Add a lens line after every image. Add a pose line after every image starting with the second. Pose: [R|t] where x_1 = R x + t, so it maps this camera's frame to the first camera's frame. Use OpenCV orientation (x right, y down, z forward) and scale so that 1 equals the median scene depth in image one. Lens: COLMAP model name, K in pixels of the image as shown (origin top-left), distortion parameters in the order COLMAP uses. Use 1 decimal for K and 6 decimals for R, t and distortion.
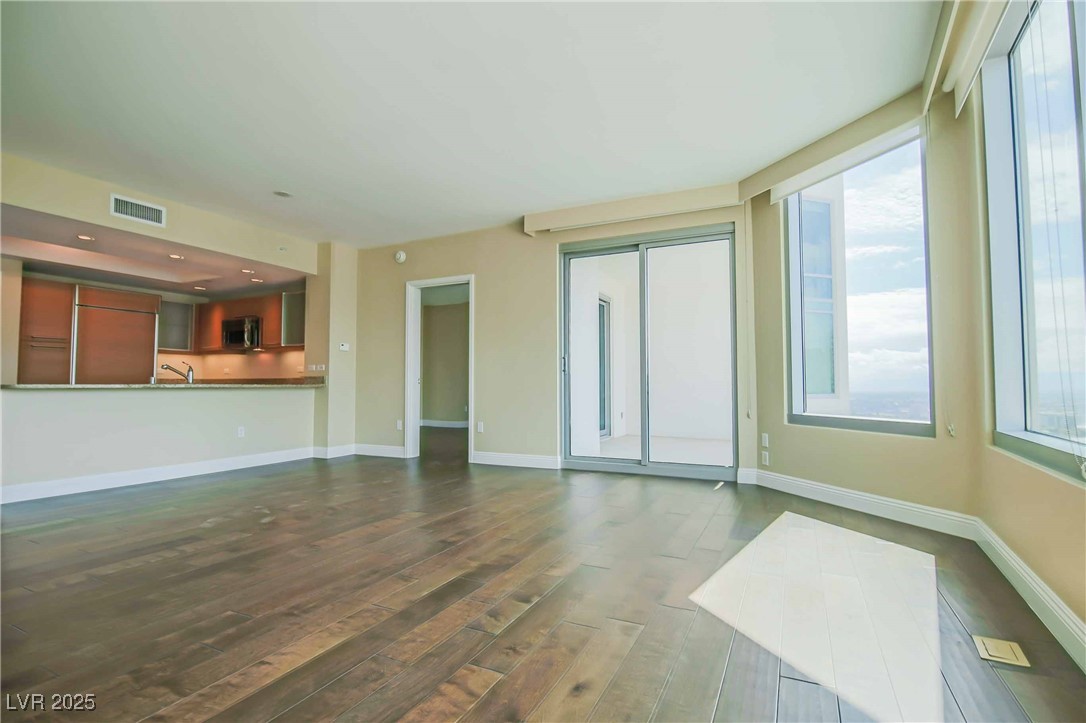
lens RADIAL K [[520.0, 0, 555.7], [0, 520.0, 363.7], [0, 0, 1]] dist [-0.000654, -0.012664]
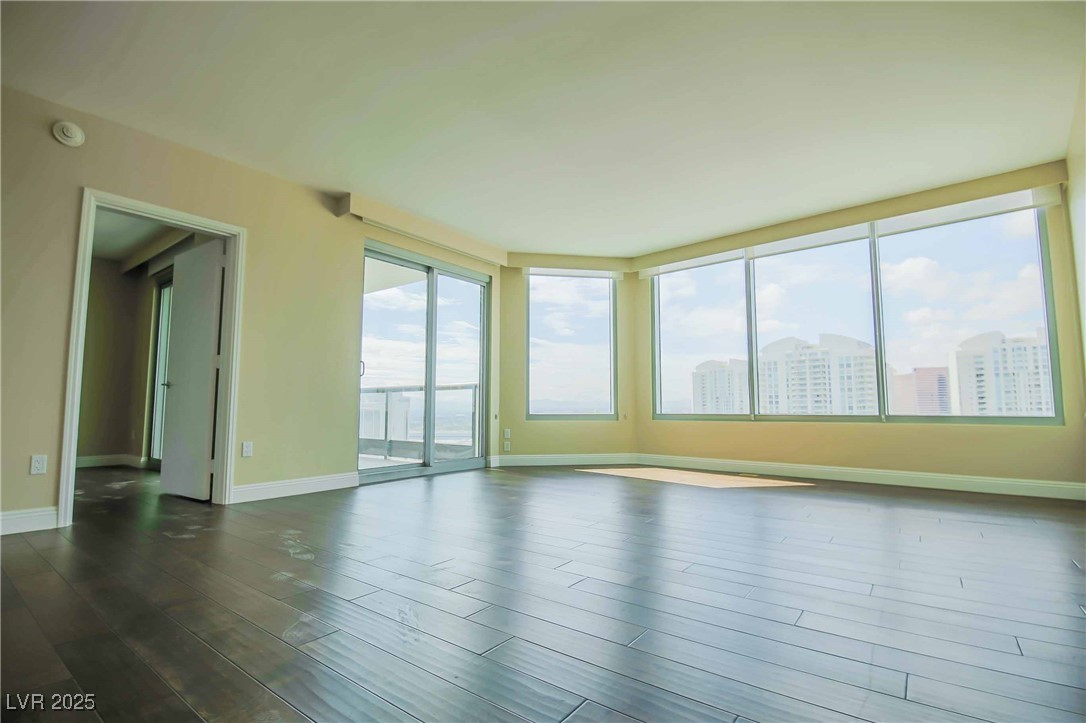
lens RADIAL K [[507.9, 0, 556.9], [0, 507.9, 360.4], [0, 0, 1]] dist [0.001553, -0.013804]
pose [[0.189668, 0.088122, 0.977886, -0.928974], [-0.036313, 0.995912, -0.082704, 0.056443], [-0.981177, -0.019823, 0.192092, 0.588117]]
